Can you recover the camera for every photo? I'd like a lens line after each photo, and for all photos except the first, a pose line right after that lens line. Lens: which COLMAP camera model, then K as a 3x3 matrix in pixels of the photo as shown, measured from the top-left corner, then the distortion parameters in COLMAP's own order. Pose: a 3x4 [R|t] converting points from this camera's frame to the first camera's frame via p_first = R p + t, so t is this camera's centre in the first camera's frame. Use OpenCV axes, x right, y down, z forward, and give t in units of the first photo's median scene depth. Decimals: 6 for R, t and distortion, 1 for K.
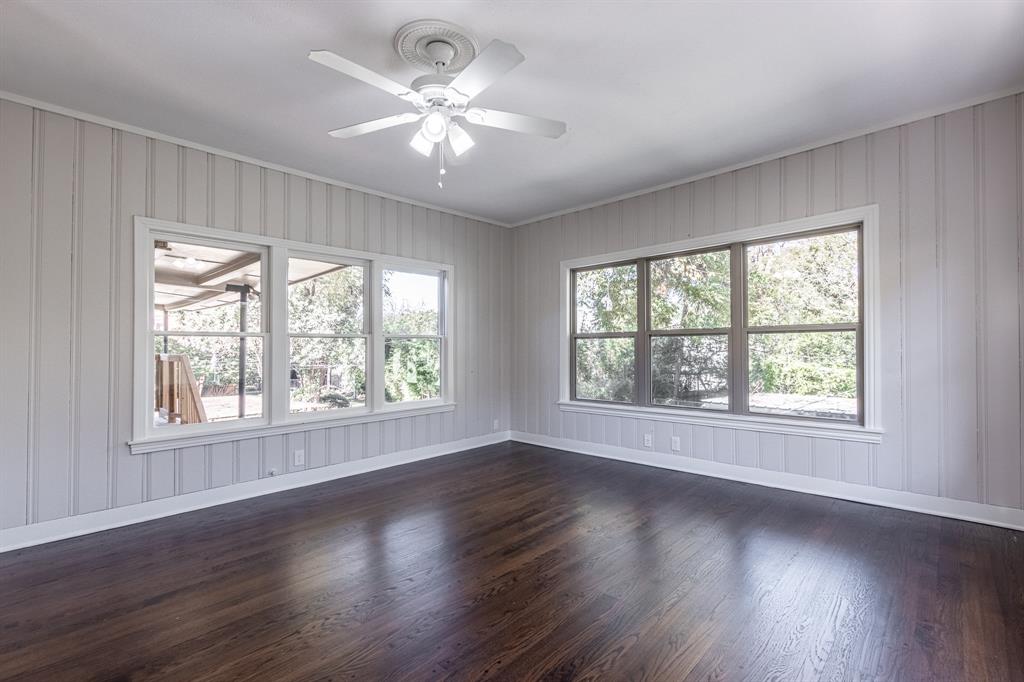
lens RADIAL K [[464.7, 0, 516.3], [0, 464.7, 345.1], [0, 0, 1]] dist [0.000323, -0.000352]
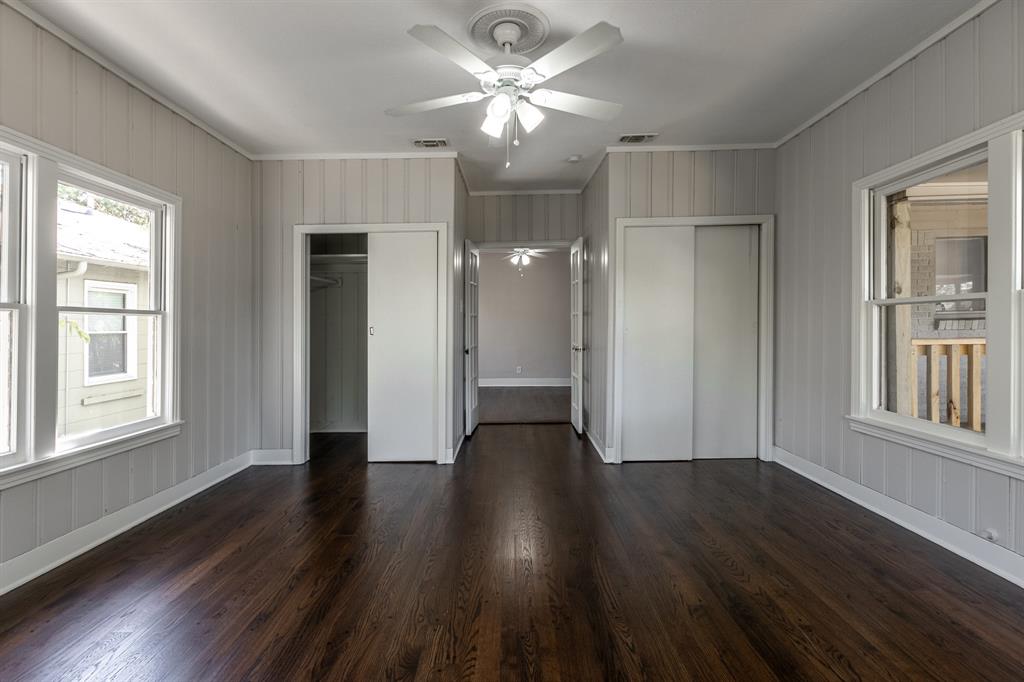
lens RADIAL K [[475.7, 0, 506.5], [0, 475.7, 323.2], [0, 0, 1]] dist [0.001748, -0.000467]
pose [[-0.740062, 0.009741, -0.672469, 0.406758], [0.022822, 0.999683, -0.010636, 0.006931], [0.672152, -0.023219, -0.740049, 1.367321]]
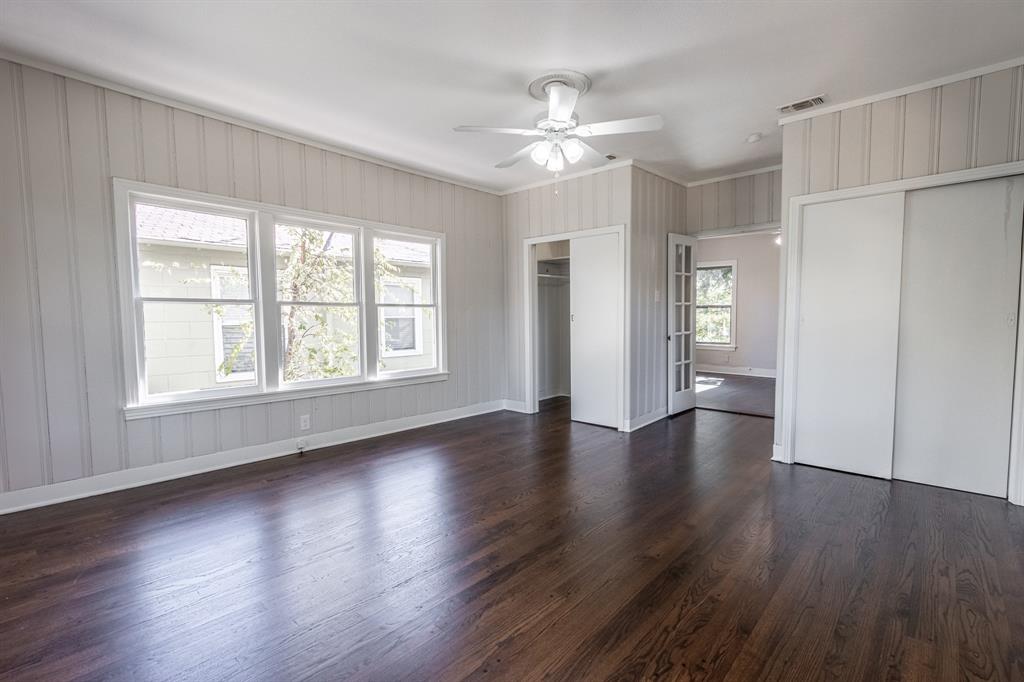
lens RADIAL K [[464.7, 0, 516.3], [0, 464.7, 345.1], [0, 0, 1]] dist [0.000323, -0.000352]
pose [[-0.999875, 0.011245, -0.011112, -0.020329], [0.010599, 0.998343, 0.056554, 0.006732], [0.011730, 0.056429, -0.998338, 1.800271]]
